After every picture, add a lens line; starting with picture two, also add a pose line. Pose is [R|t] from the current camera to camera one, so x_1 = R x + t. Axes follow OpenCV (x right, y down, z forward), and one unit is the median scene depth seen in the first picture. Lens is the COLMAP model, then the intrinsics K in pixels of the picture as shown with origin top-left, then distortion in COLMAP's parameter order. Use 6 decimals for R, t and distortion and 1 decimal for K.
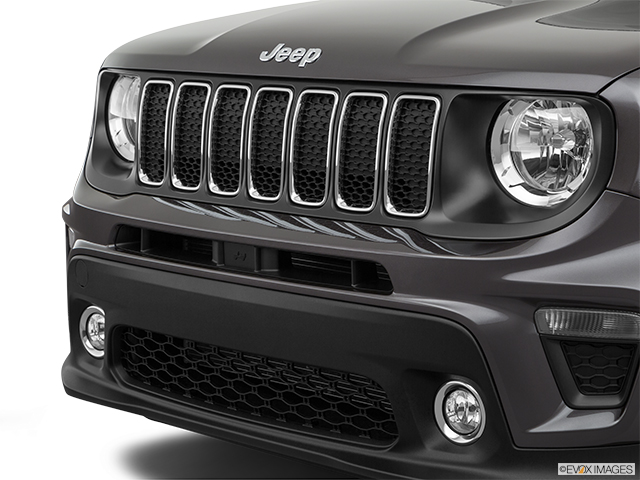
lens RADIAL K [[1682.4, 0, 320.0], [0, 1682.4, 240.0], [0, 0, 1]] dist [-0.068434, 0.062088]
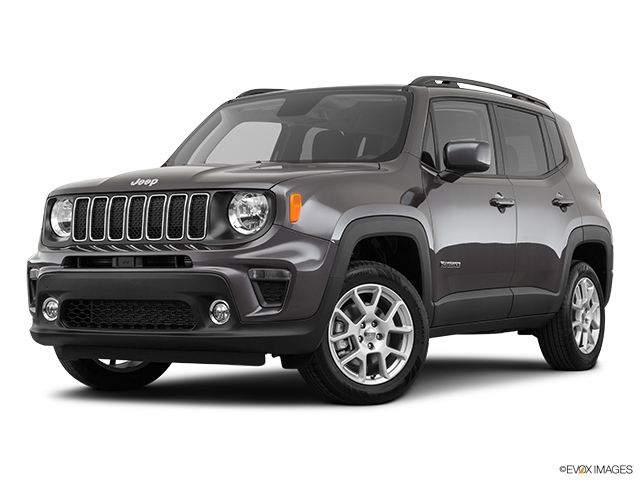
lens RADIAL K [[1461.8, 0, 320.0], [0, 1461.8, 240.0], [0, 0, 1]] dist [0.005262, -0.047948]
pose [[0.977371, 0.004967, 0.211473, -0.235060], [0.031330, 0.985299, -0.167941, 0.365774], [-0.209199, 0.170767, 0.962847, -1.180622]]
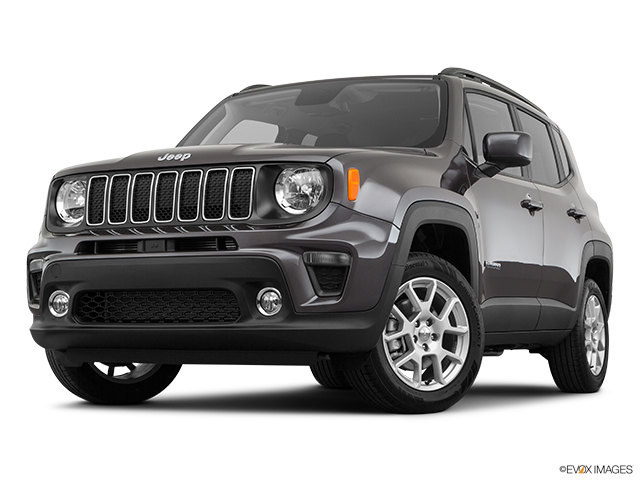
lens RADIAL K [[1343.8, 0, 320.0], [0, 1343.8, 240.0], [0, 0, 1]] dist [0.008487, 0.068888]
pose [[0.951854, 0.029937, 0.305085, -0.389526], [0.039524, 0.974928, -0.218981, 0.406102], [-0.303992, 0.220496, 0.926807, -0.675679]]
